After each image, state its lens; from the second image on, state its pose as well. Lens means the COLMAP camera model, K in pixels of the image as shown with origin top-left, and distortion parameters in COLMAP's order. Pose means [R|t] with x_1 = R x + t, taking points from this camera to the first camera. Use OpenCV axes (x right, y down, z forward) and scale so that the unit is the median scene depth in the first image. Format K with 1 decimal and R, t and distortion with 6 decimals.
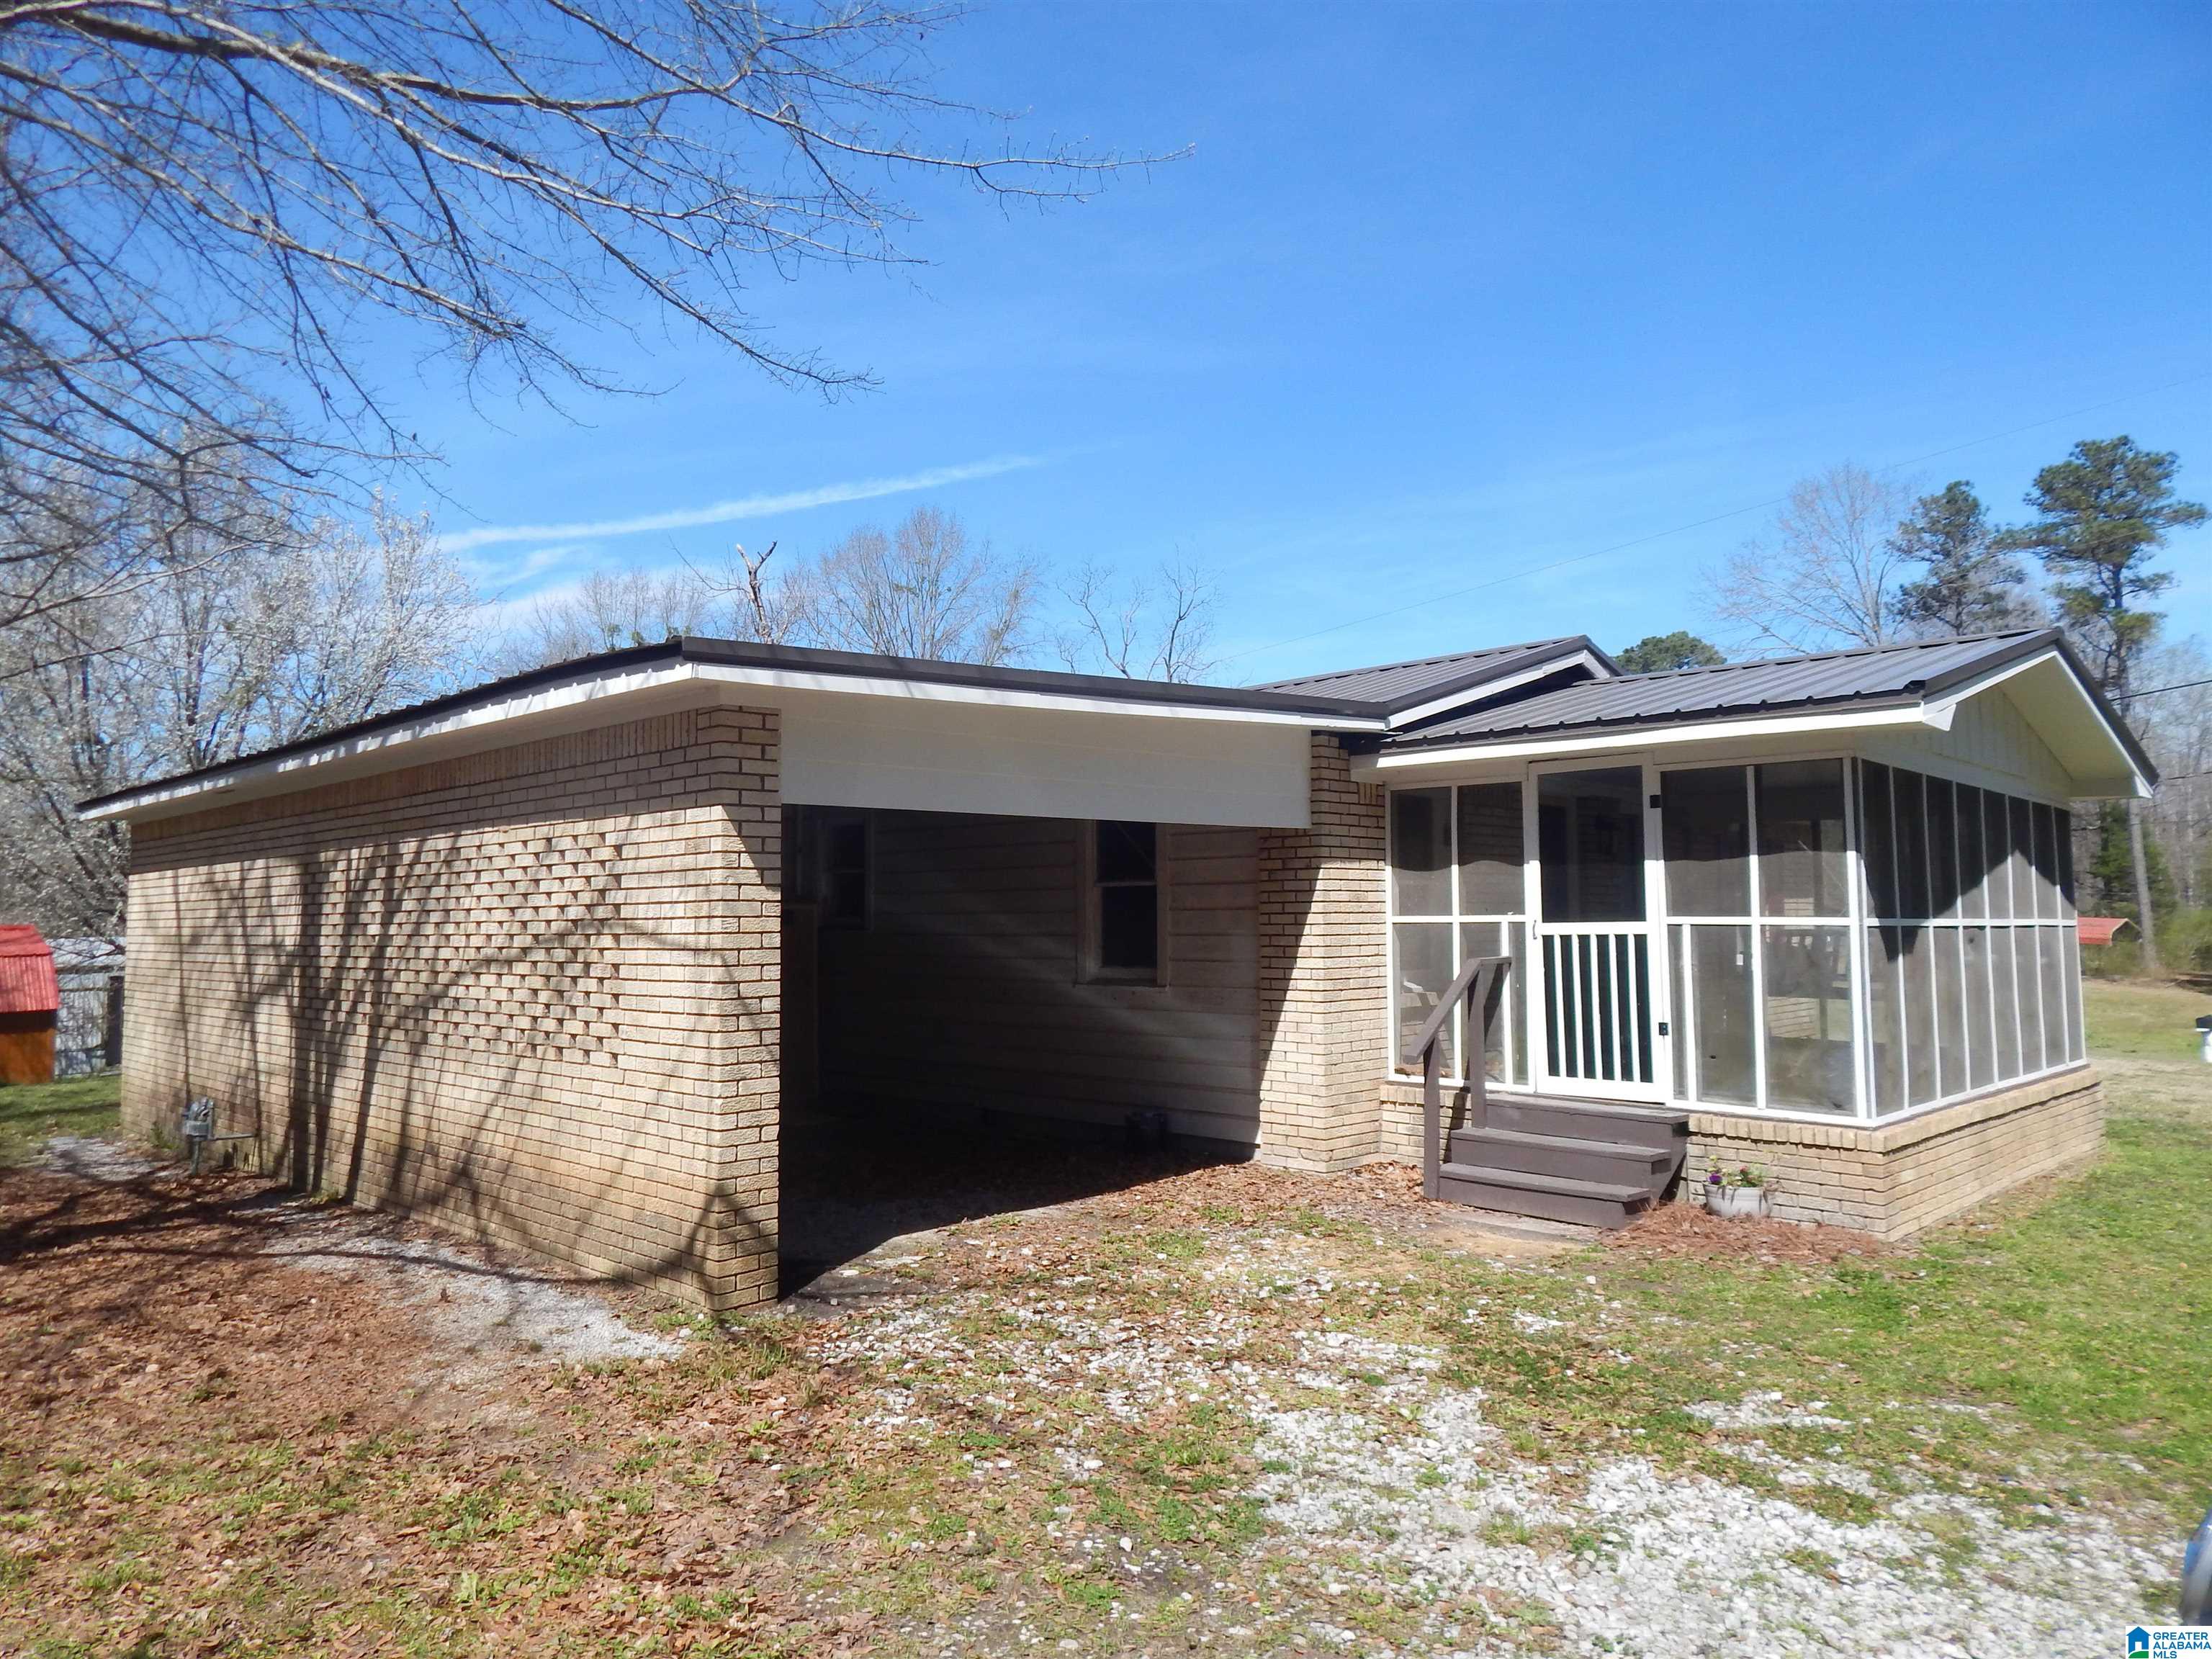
lens RADIAL K [[1508.1, 0, 1106.0], [0, 1508.1, 829.5], [0, 0, 1]] dist [0.001853, -0.001495]
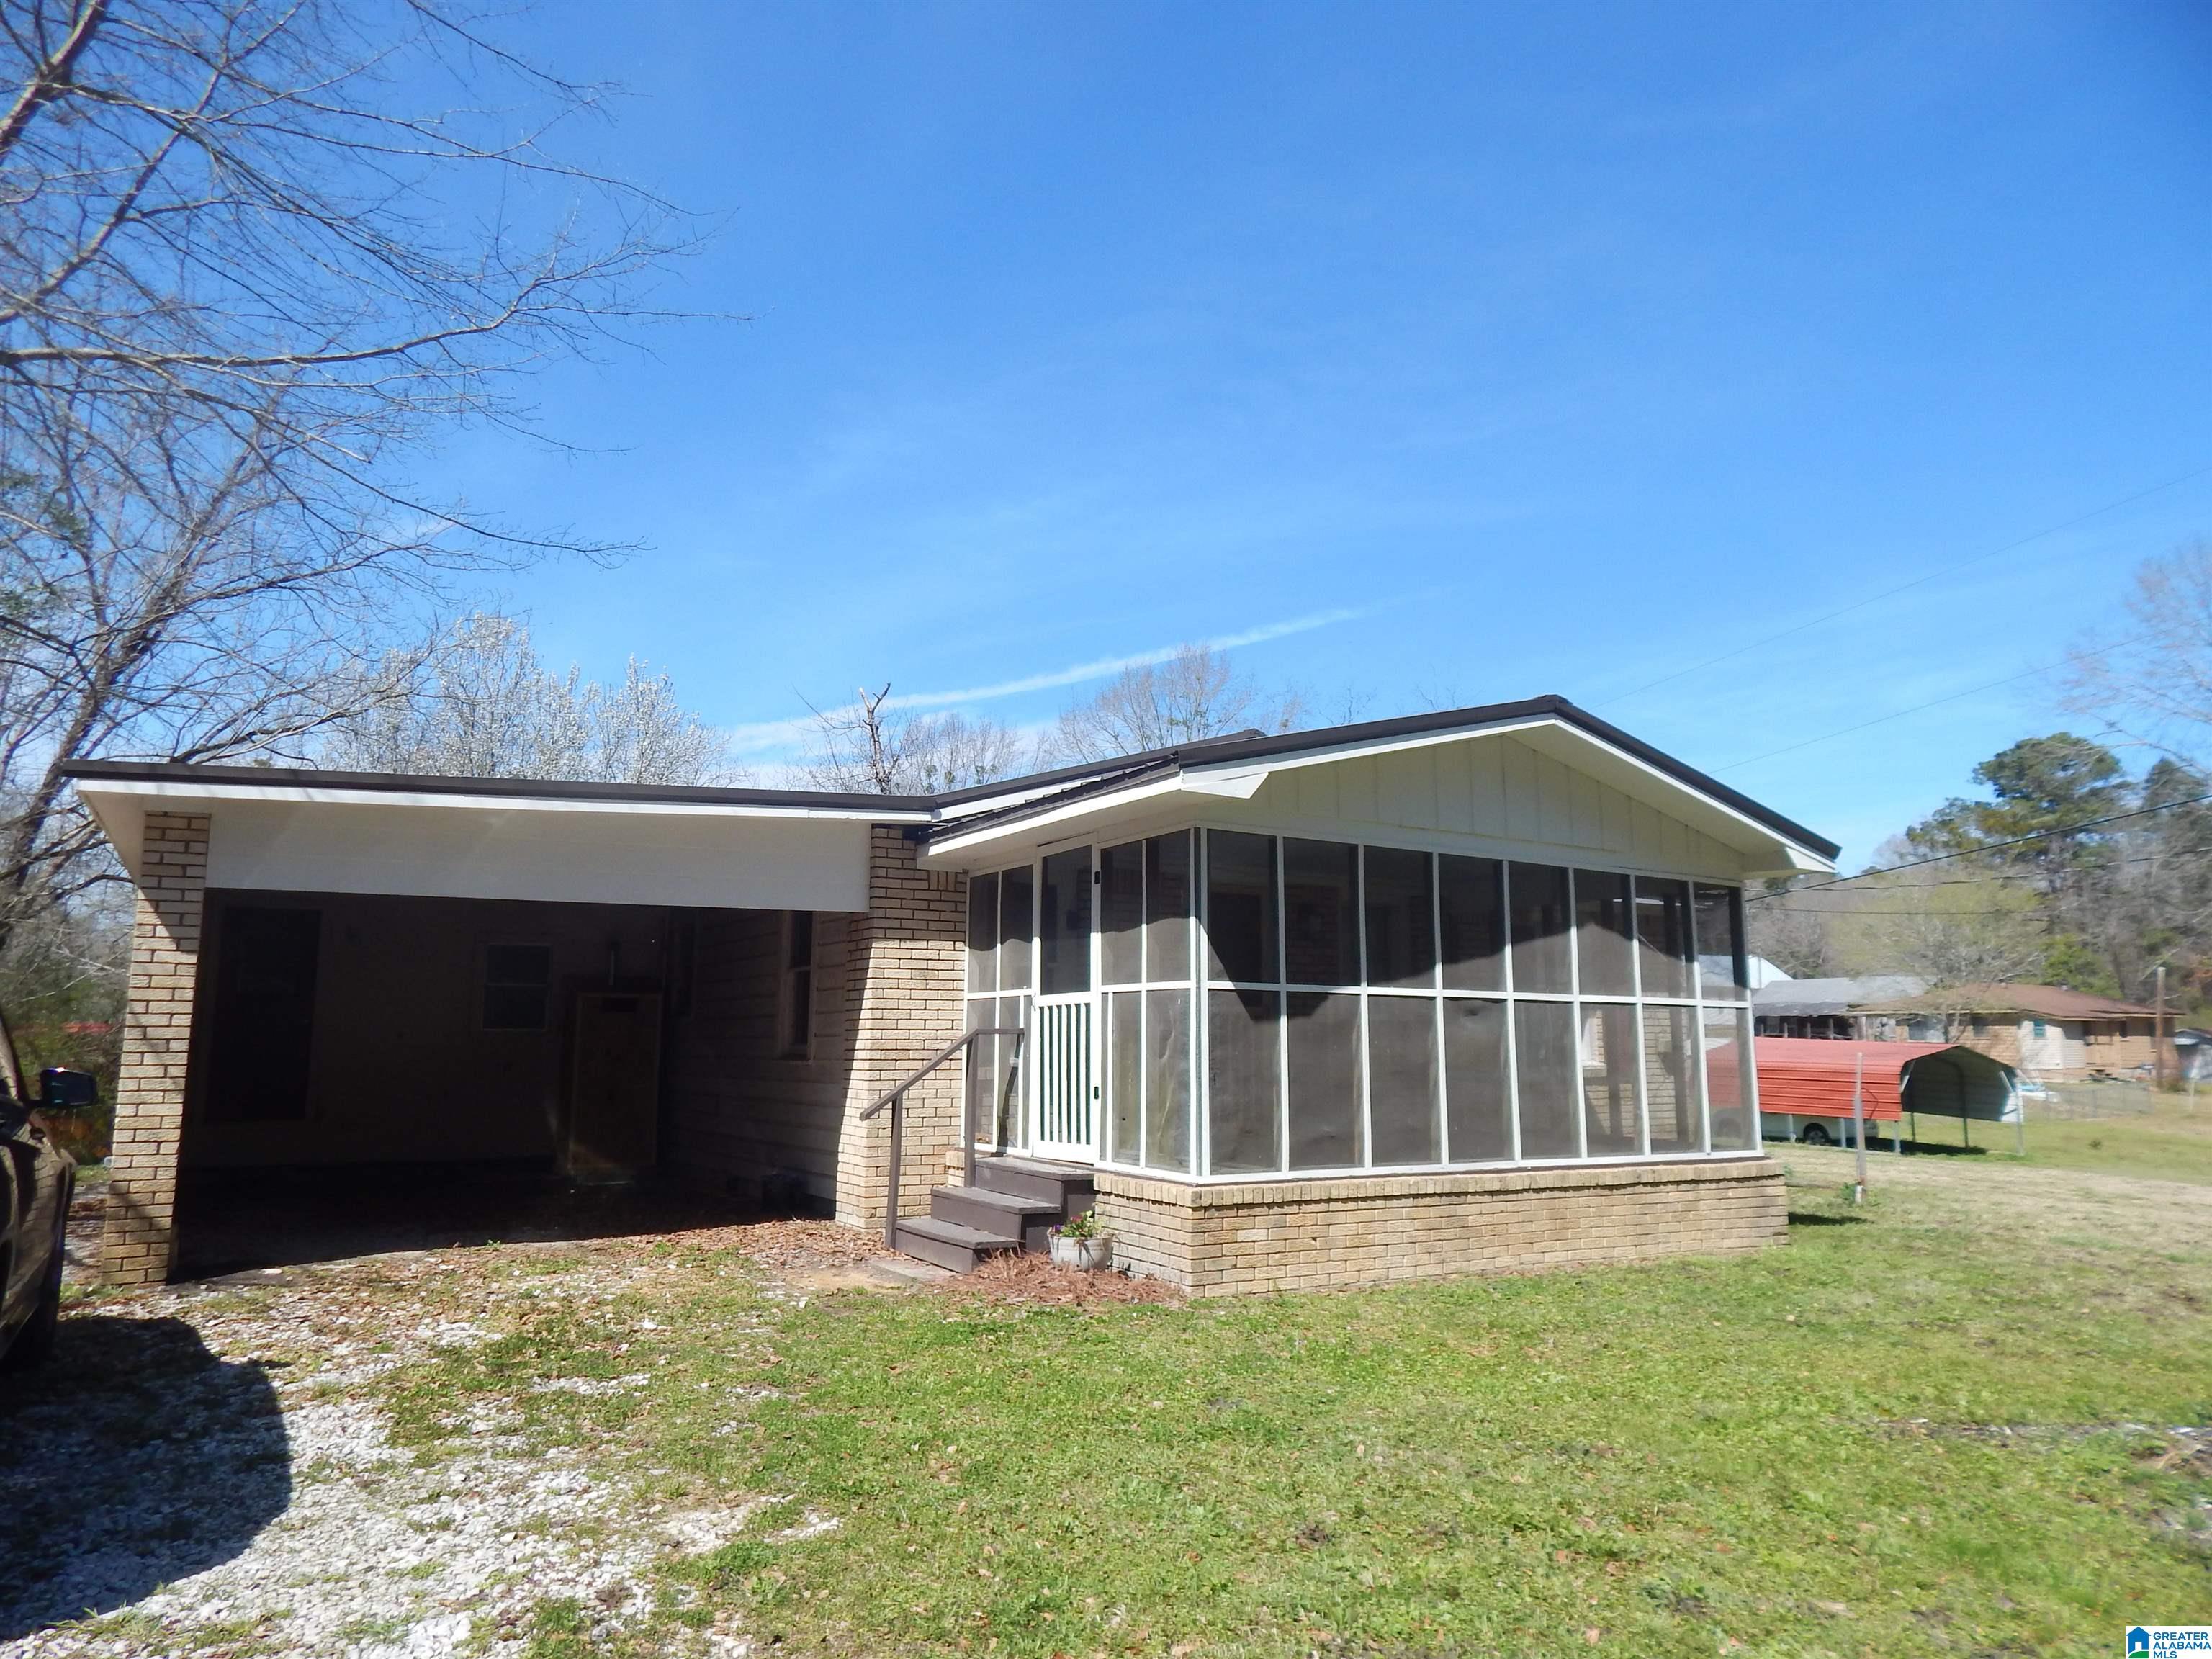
lens RADIAL K [[1488.2, 0, 1106.0], [0, 1488.2, 829.5], [0, 0, 1]] dist [0.005941, -0.008915]
pose [[0.965626, -0.033452, -0.257773, 0.613576], [0.010881, 0.996017, -0.088497, 0.039057], [0.259707, 0.082650, 0.962144, -0.011657]]
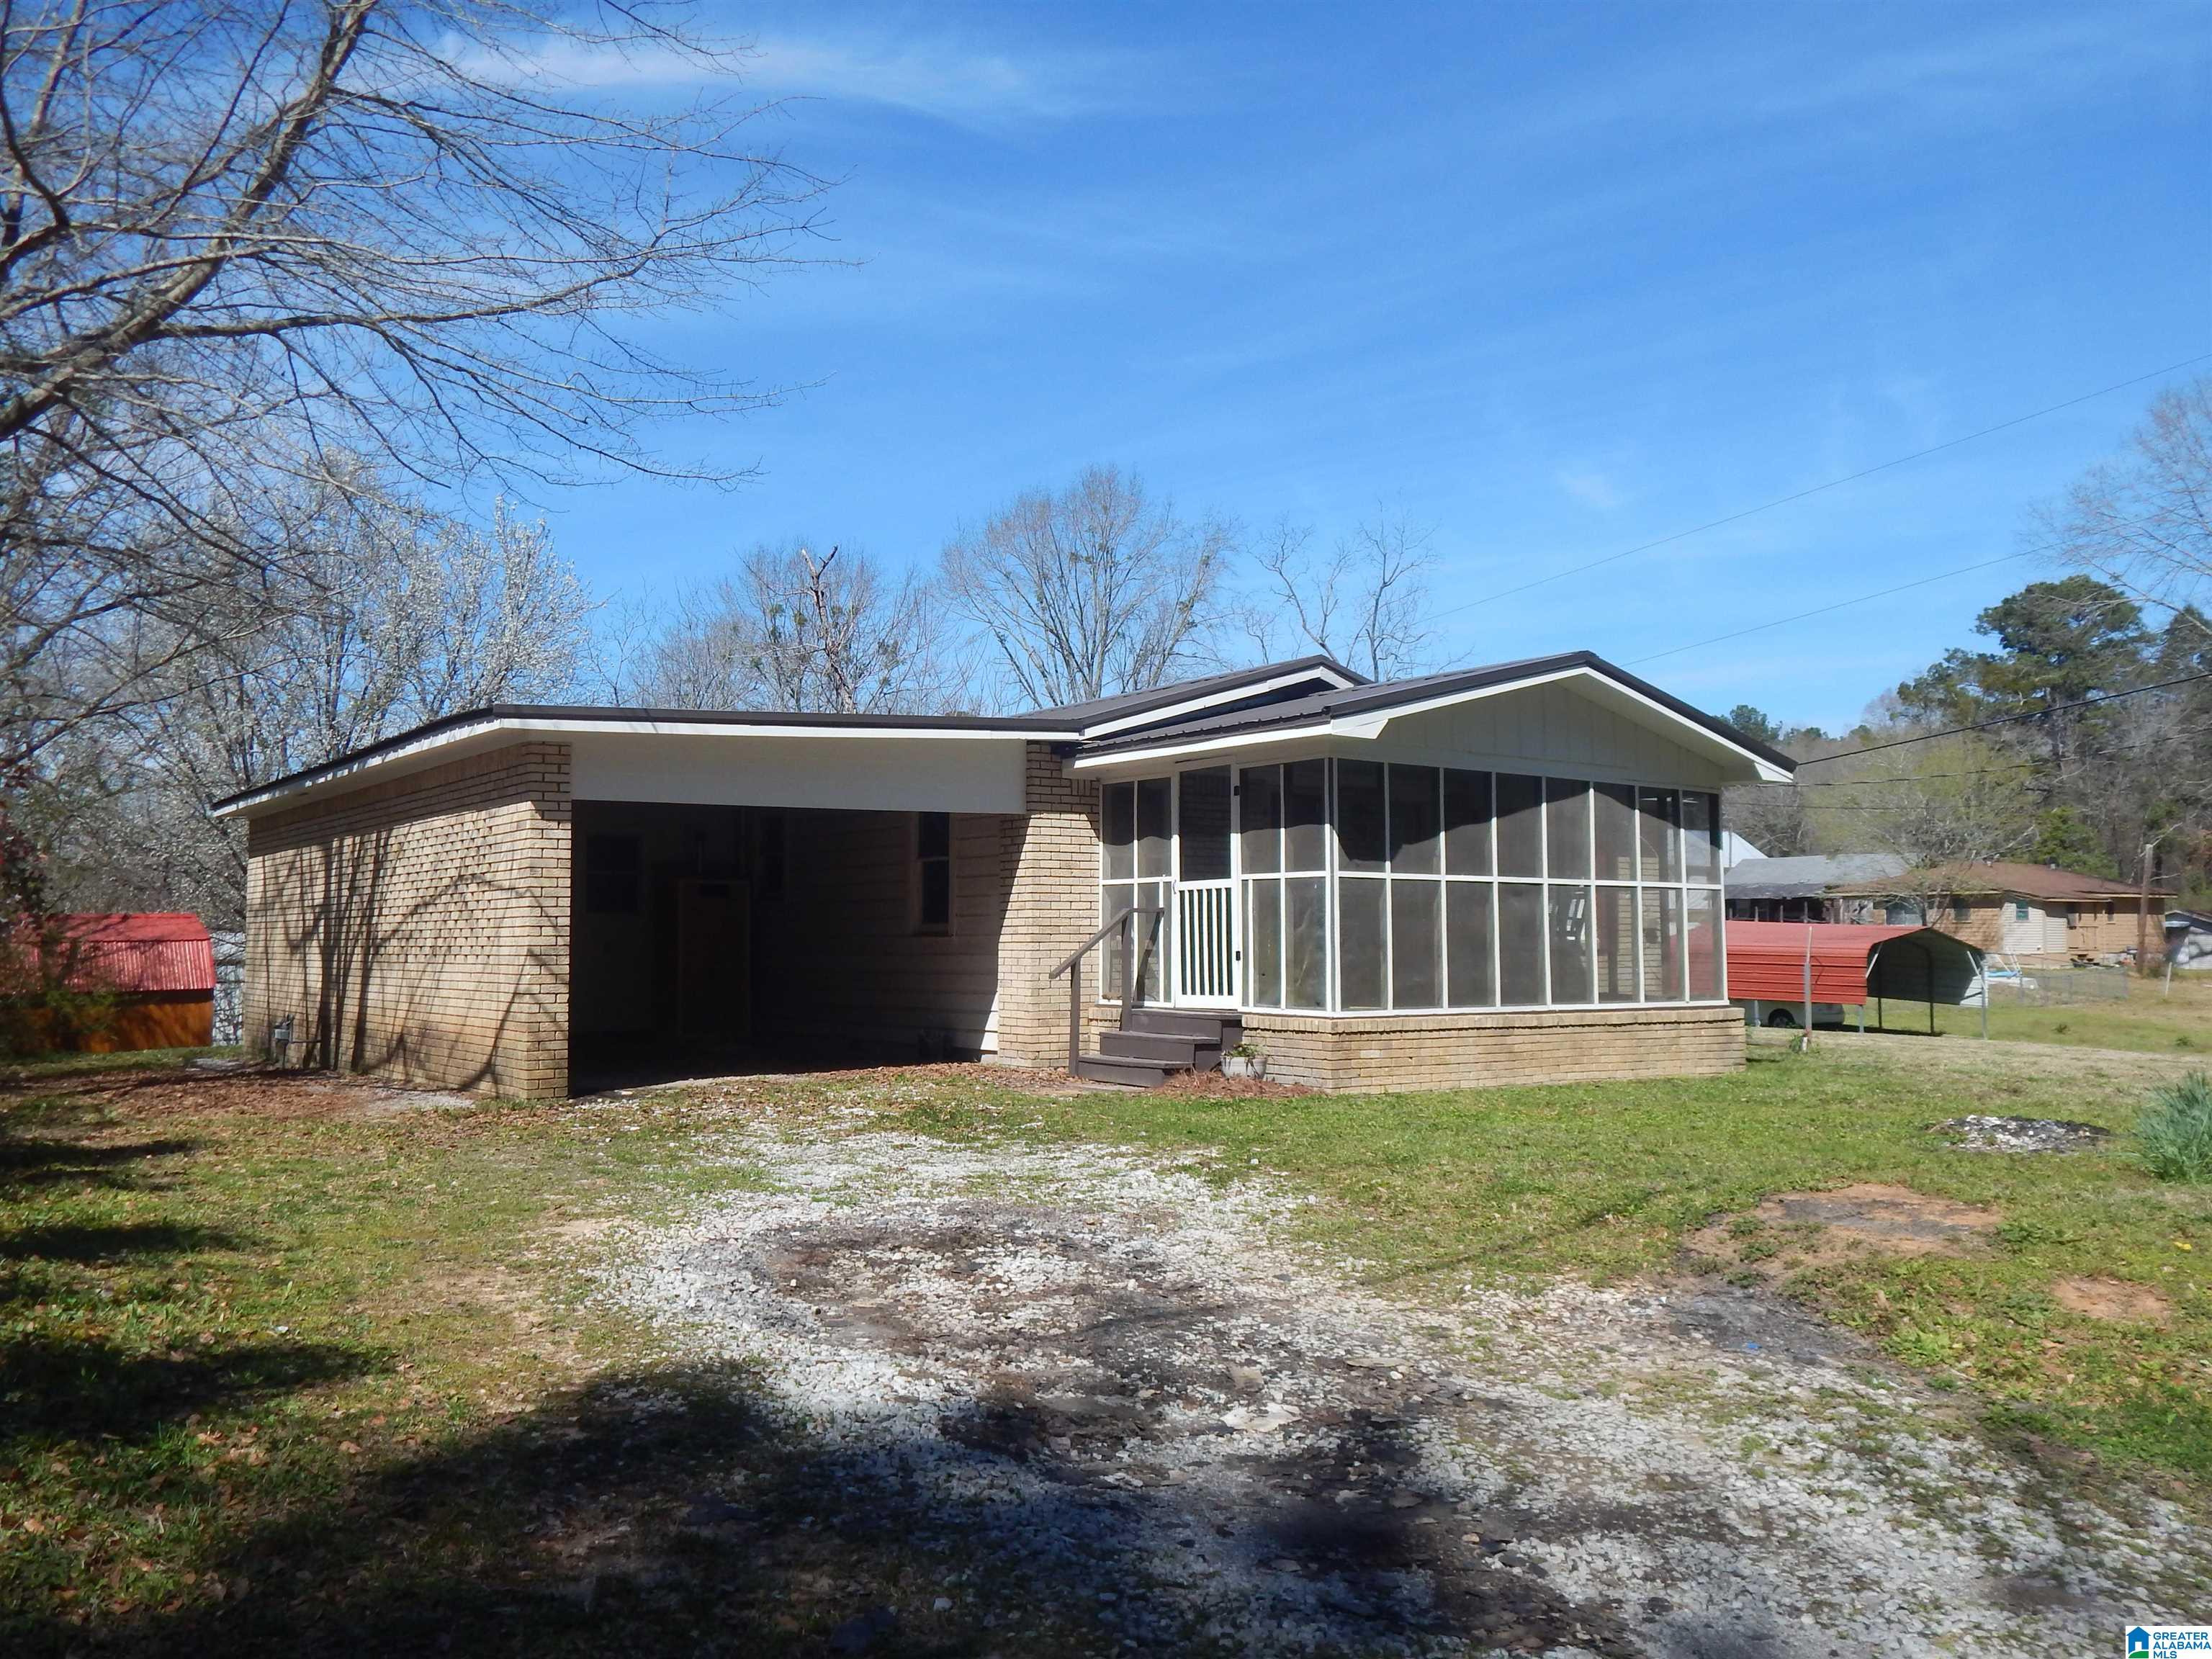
lens RADIAL K [[1876.6, 0, 1106.0], [0, 1876.6, 829.5], [0, 0, 1]] dist [0.007550, 0.008590]
pose [[0.985171, -0.011708, -0.171176, 0.514882], [0.011570, 0.999931, -0.001806, 0.017683], [0.171185, -0.000201, 0.985239, -0.668451]]
